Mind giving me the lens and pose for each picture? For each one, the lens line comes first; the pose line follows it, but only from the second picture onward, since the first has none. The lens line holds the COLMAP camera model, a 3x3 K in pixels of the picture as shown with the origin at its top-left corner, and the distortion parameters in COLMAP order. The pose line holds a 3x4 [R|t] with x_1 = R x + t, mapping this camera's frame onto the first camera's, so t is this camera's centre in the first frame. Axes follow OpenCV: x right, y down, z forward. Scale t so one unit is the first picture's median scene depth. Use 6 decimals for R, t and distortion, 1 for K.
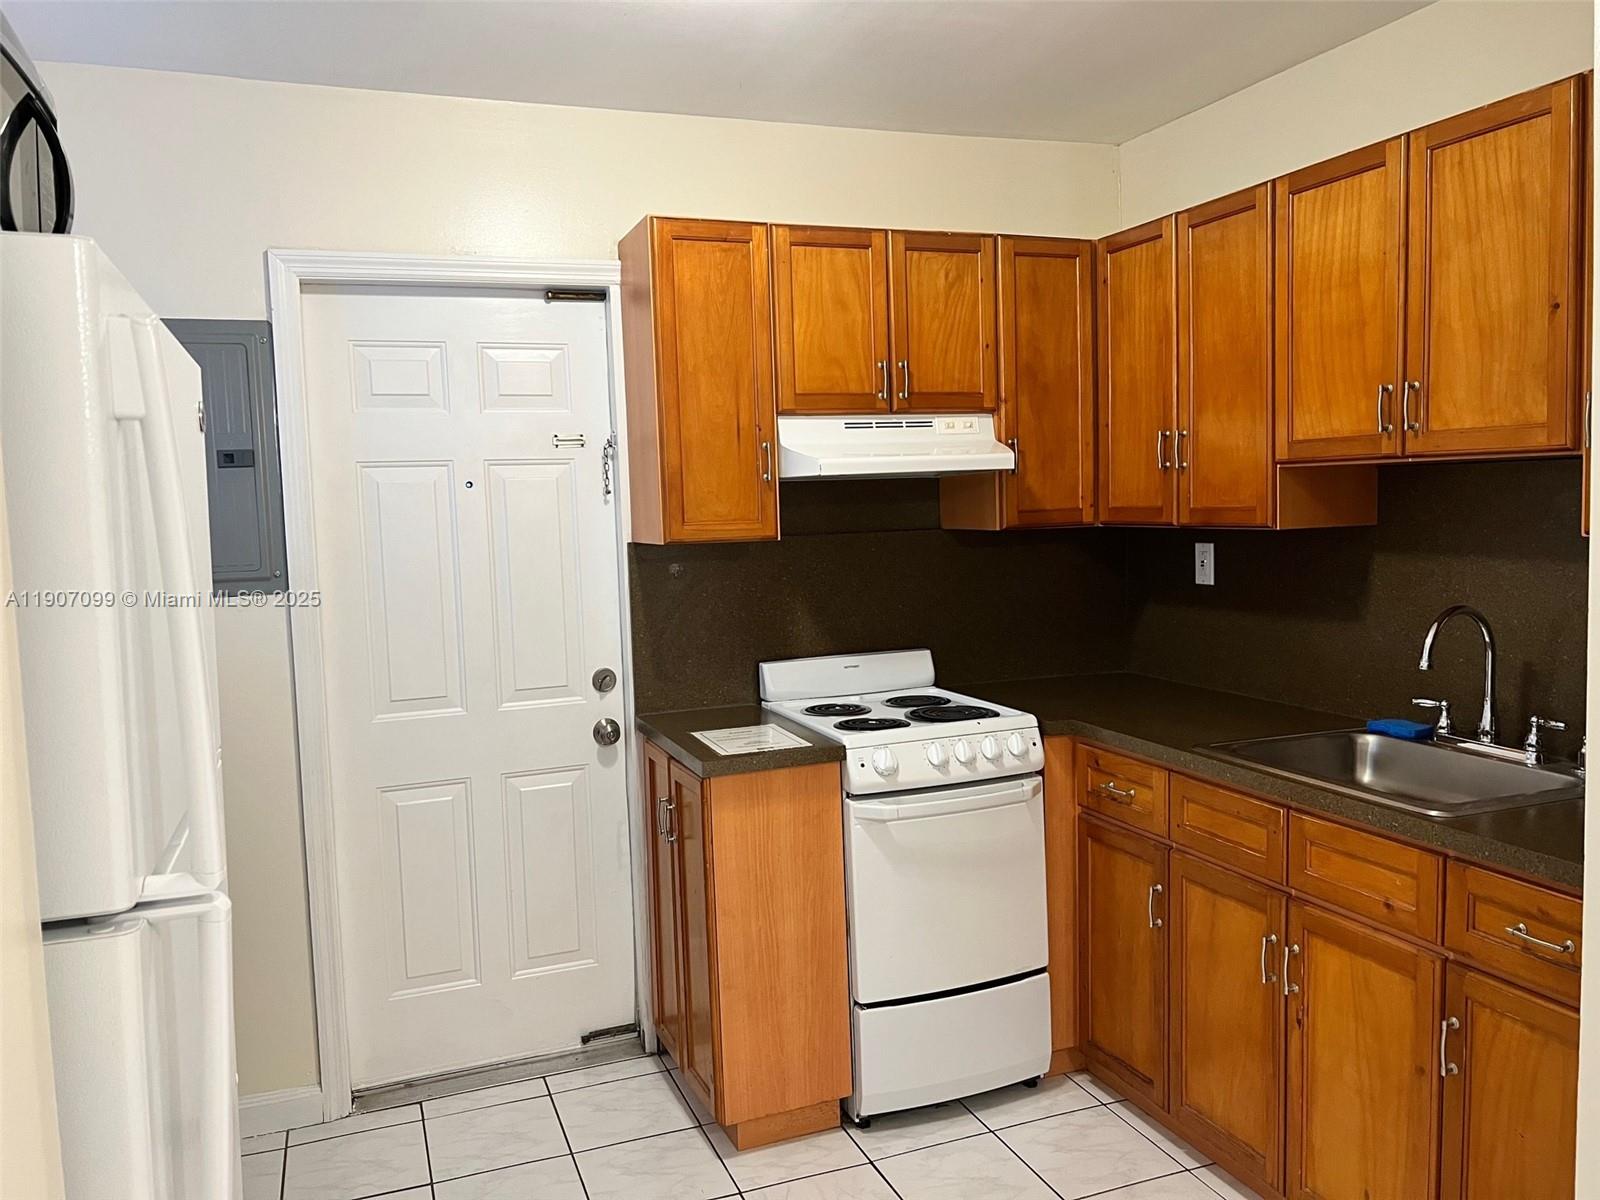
lens RADIAL K [[1208.0, 0, 797.3], [0, 1208.0, 609.6], [0, 0, 1]] dist [0.041793, -0.048881]
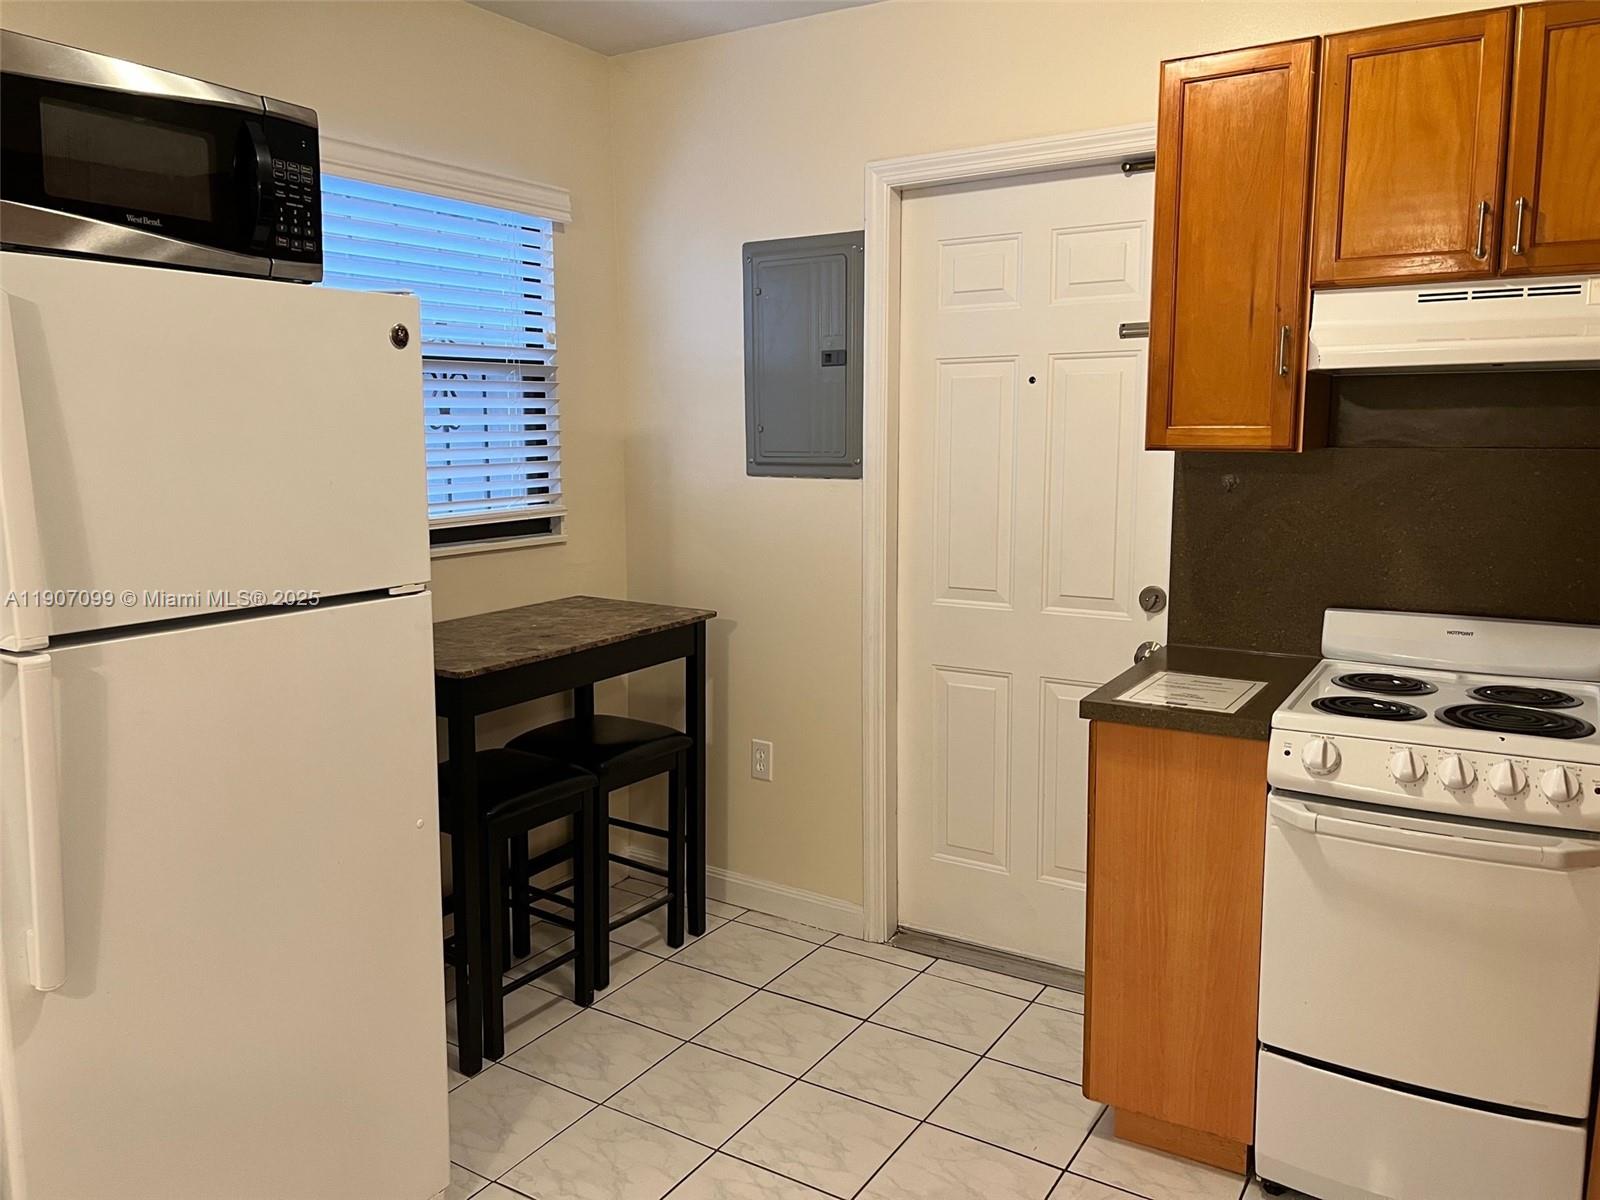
lens RADIAL K [[1208.0, 0, 789.3], [0, 1208.0, 605.6], [0, 0, 1]] dist [0.041793, -0.048881]
pose [[0.598401, 0.152253, -0.786597, 0.423266], [-0.077948, 0.988184, 0.131973, -0.038033], [0.797396, -0.017659, 0.603198, 0.257413]]
